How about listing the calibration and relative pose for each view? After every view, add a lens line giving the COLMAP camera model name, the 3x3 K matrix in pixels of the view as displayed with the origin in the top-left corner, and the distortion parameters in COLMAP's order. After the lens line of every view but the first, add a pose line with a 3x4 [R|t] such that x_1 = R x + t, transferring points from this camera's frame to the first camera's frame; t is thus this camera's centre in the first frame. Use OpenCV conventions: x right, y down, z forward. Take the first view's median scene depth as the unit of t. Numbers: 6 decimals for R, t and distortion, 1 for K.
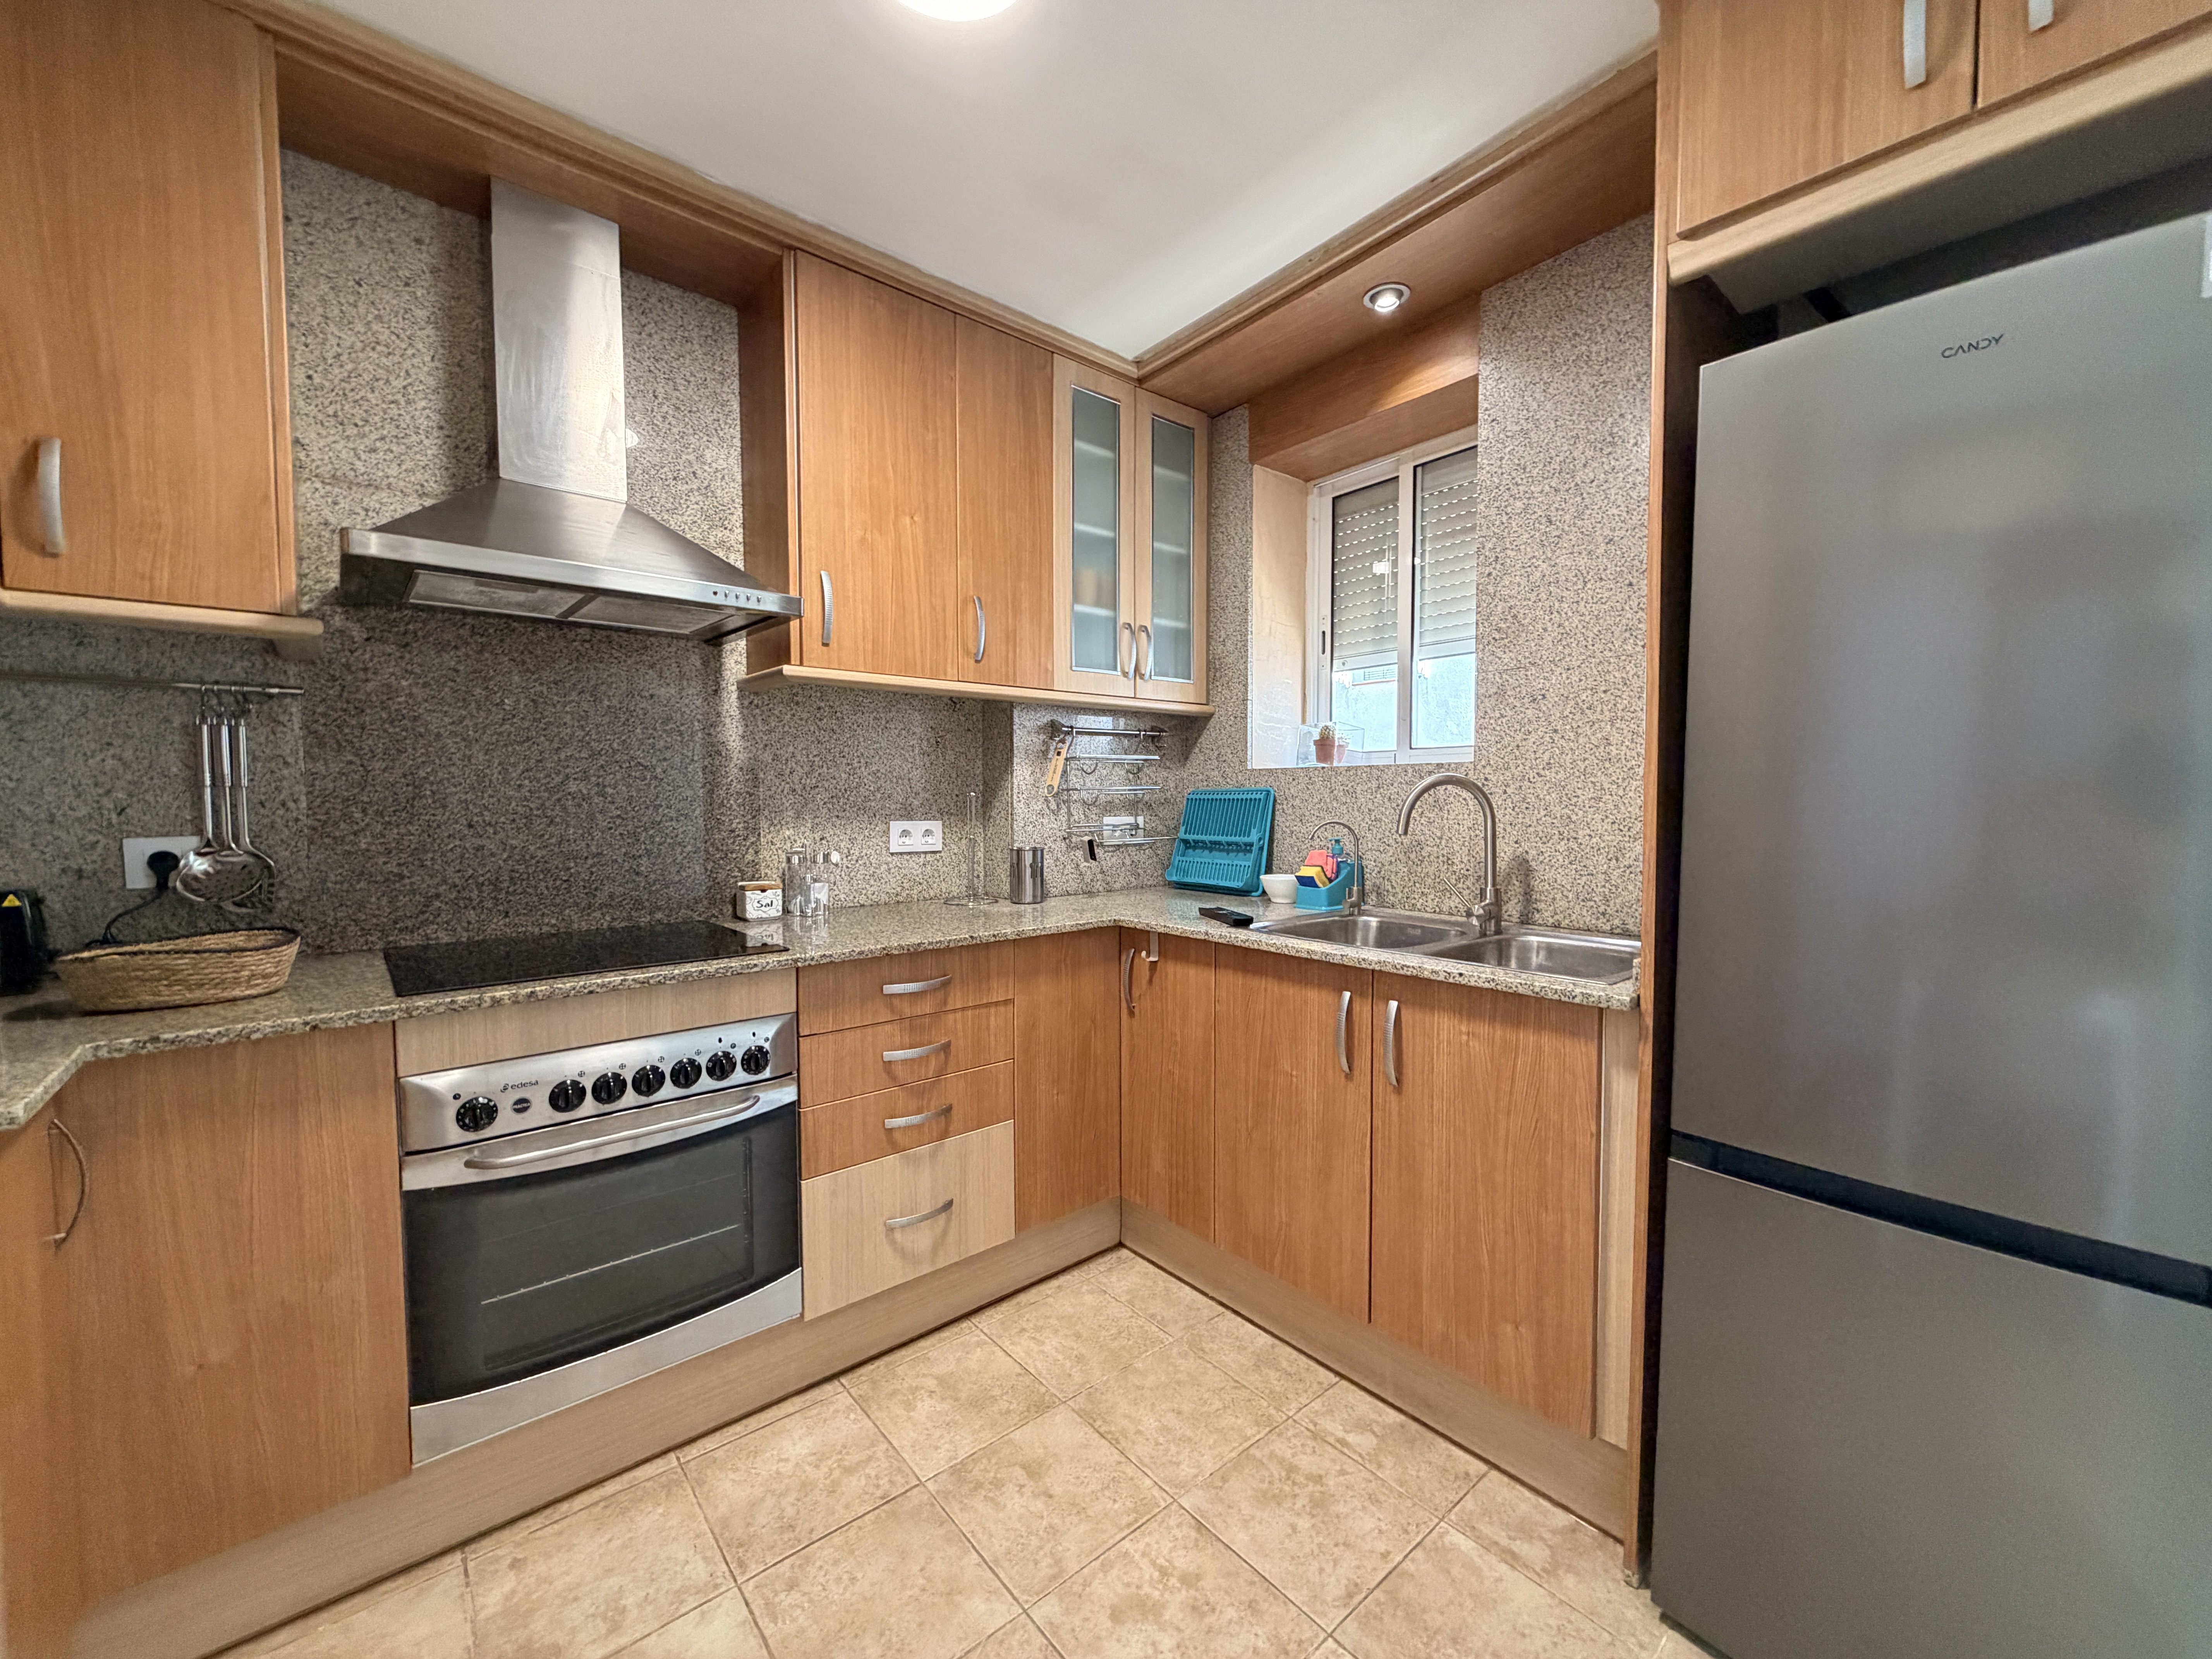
lens RADIAL K [[883.1, 0, 1105.7], [0, 883.1, 835.3], [0, 0, 1]] dist [0.000695, 0.000213]
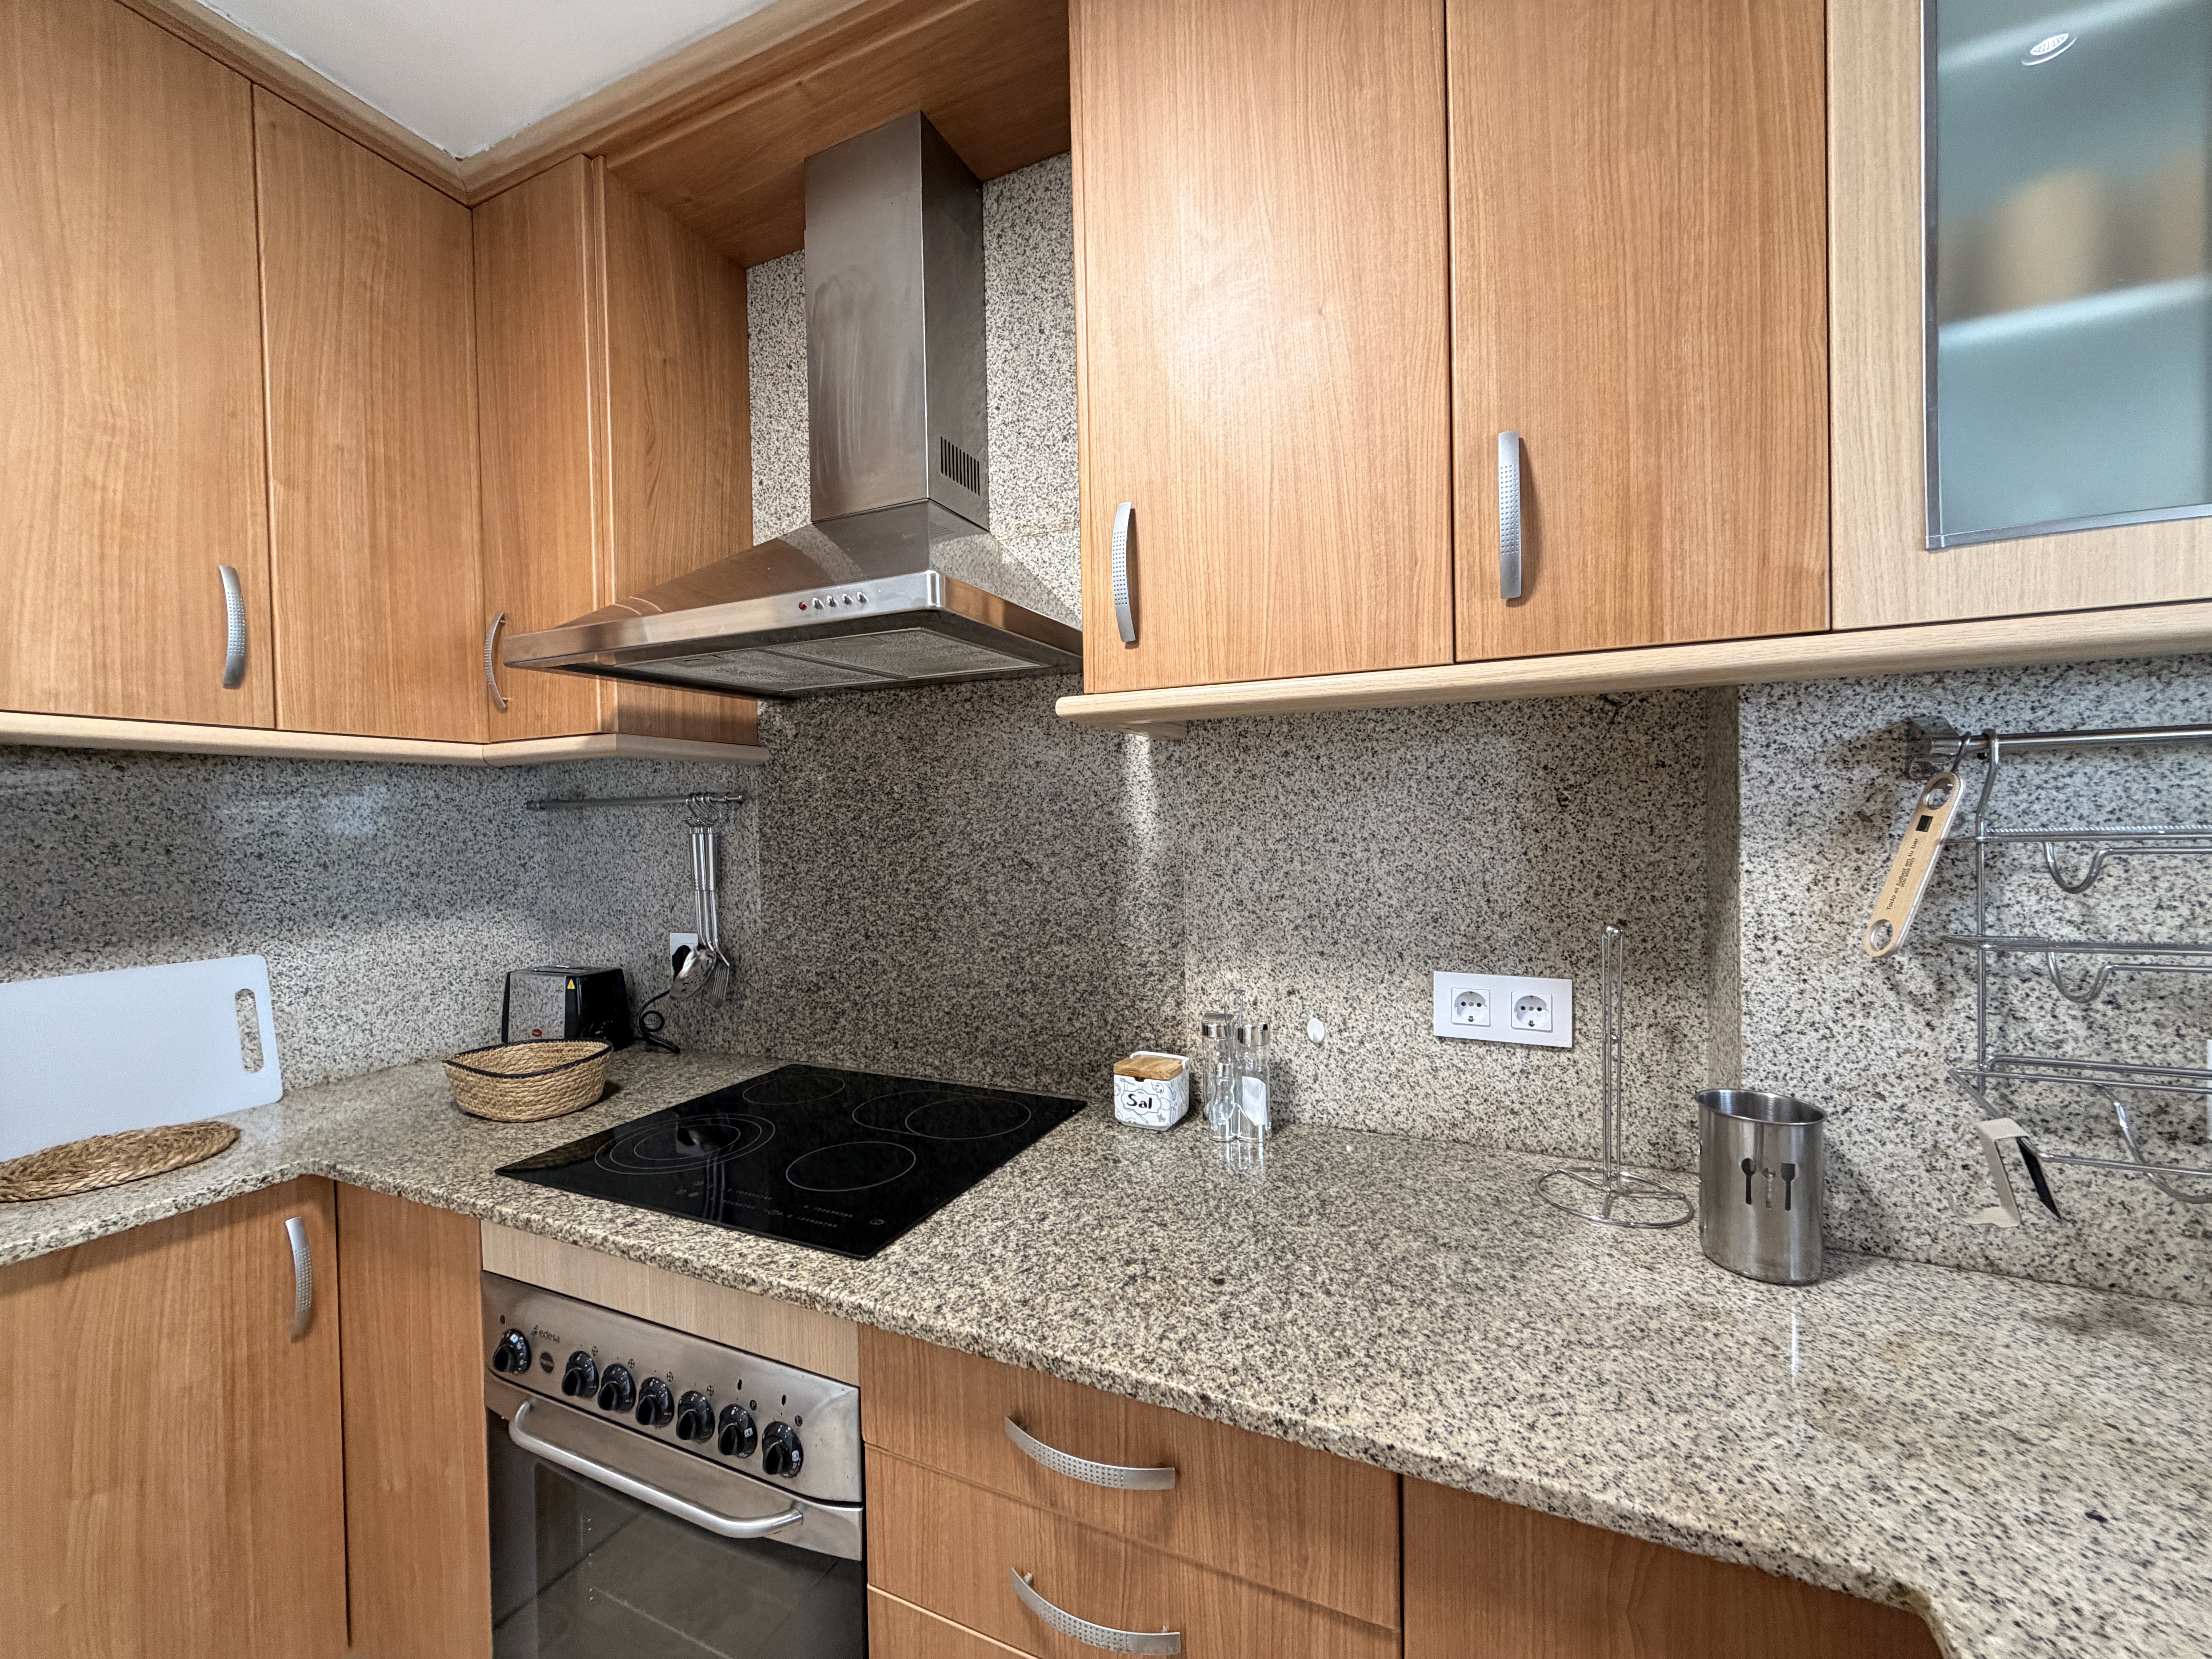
lens RADIAL K [[883.1, 0, 1104.1], [0, 883.1, 835.2], [0, 0, 1]] dist [0.000695, 0.000213]
pose [[0.415348, 0.010408, -0.909603, 0.131348], [-0.023287, 0.999729, 0.000806, -0.095503], [0.909364, 0.020847, 0.415478, 0.704706]]
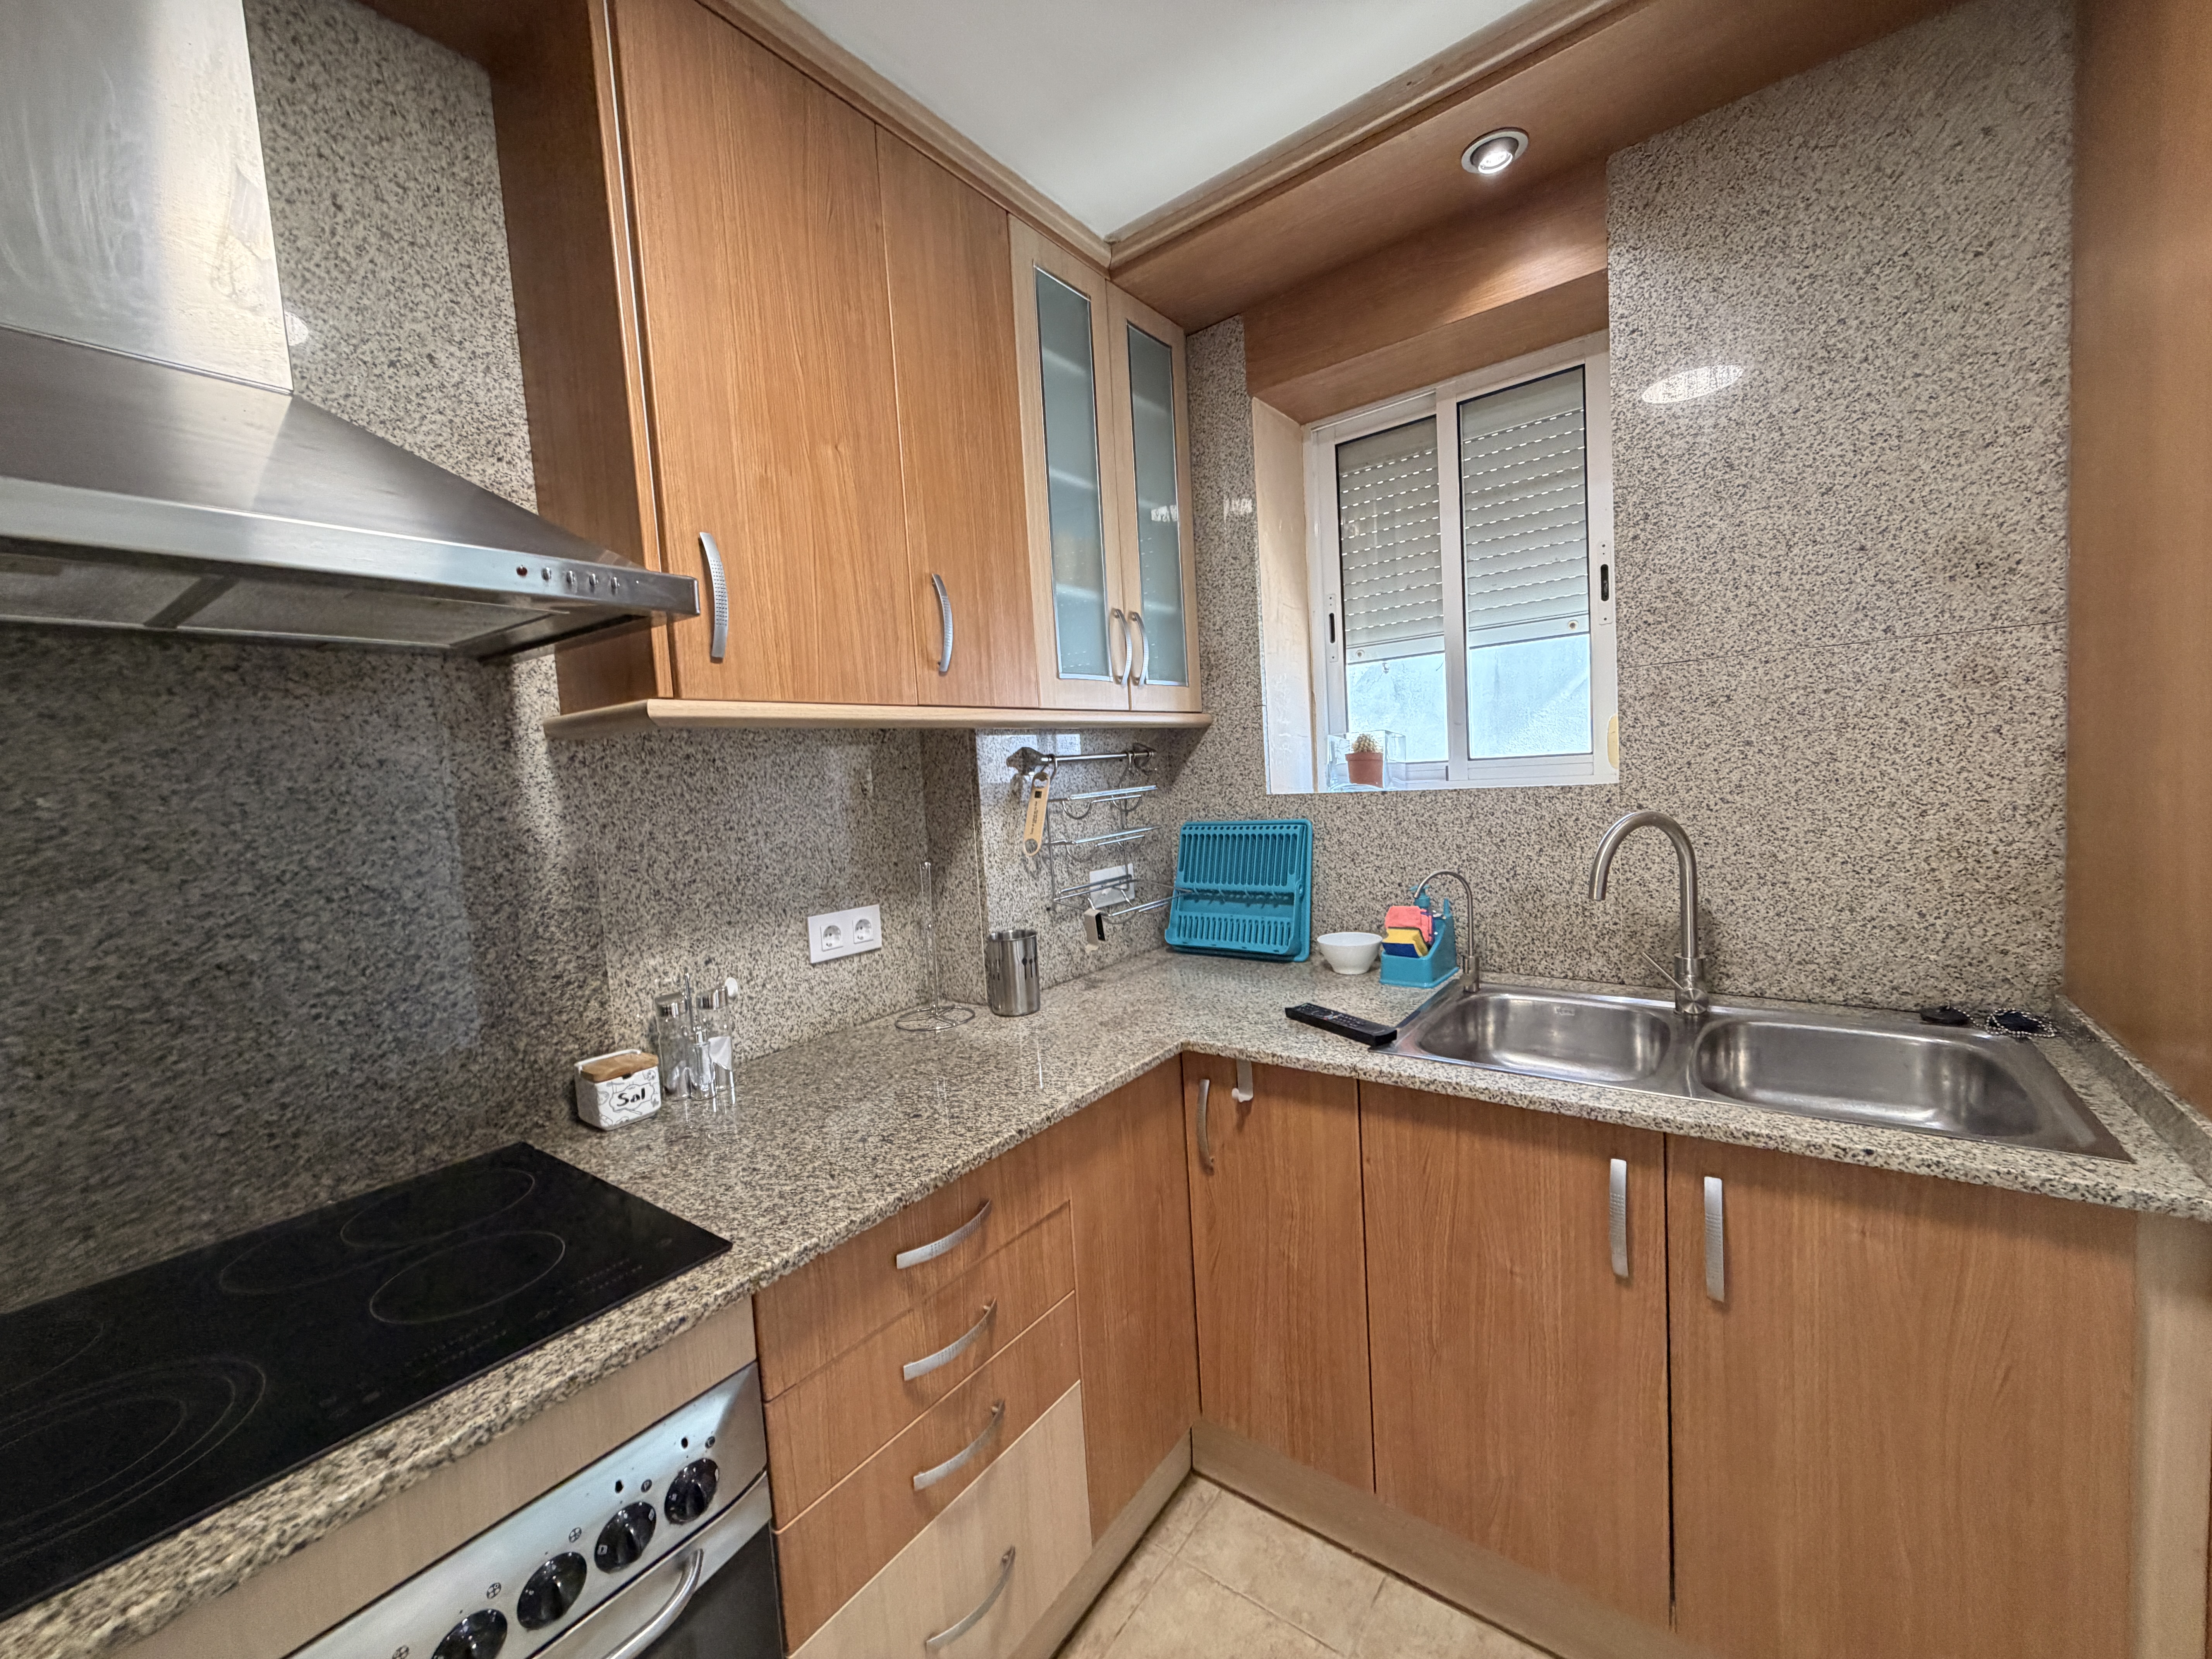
lens RADIAL K [[883.1, 0, 1104.7], [0, 883.1, 833.3], [0, 0, 1]] dist [0.000695, 0.000213]
pose [[0.973724, -0.073700, 0.215474, -0.183605], [0.068817, 0.997176, 0.030087, -0.092197], [-0.217083, -0.014468, 0.976046, 0.339464]]
